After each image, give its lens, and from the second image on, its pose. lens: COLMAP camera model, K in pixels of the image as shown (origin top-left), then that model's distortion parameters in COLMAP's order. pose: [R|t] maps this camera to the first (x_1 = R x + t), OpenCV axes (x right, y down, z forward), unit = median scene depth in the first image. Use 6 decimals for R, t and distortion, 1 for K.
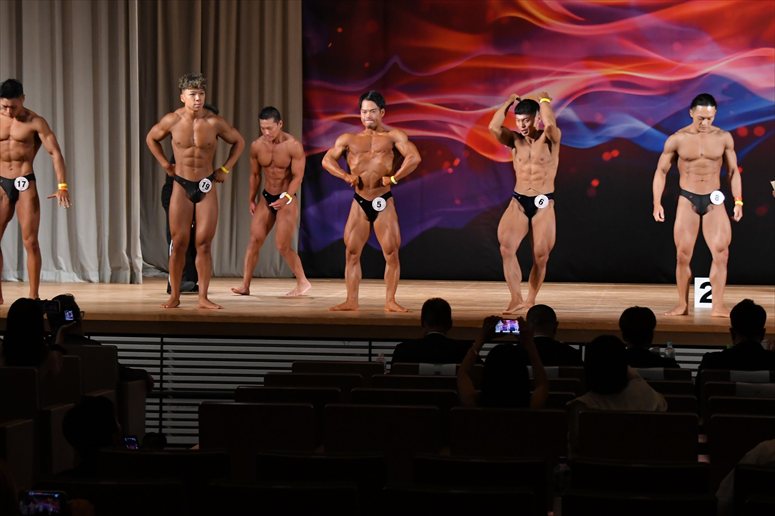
lens RADIAL K [[2537.6, 0, 388.7], [0, 2537.6, 255.7], [0, 0, 1]] dist [0.656814, 0.000000]
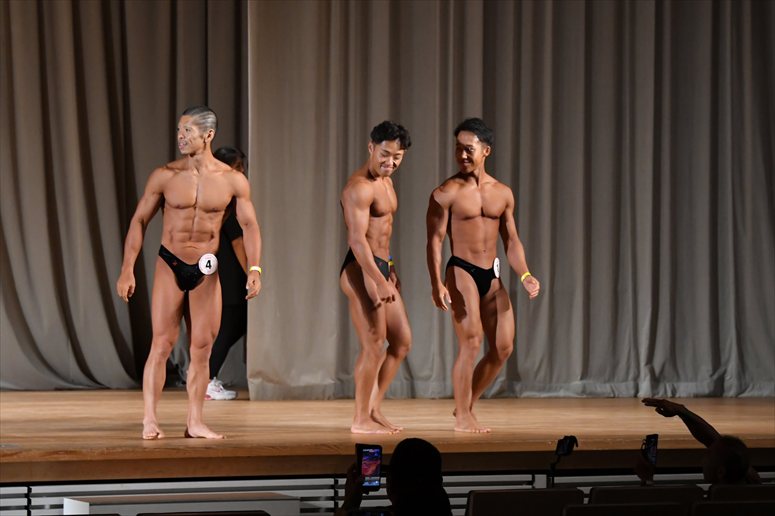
lens RADIAL K [[3992.9, 0, 387.2], [0, 3992.9, 260.0], [0, 0, 1]] dist [1.313771, 0.000000]
pose [[0.880658, -0.011008, 0.473624, -0.431543], [0.020552, 0.999677, -0.014980, -0.008295], [-0.473306, 0.022926, 0.880600, 0.008126]]
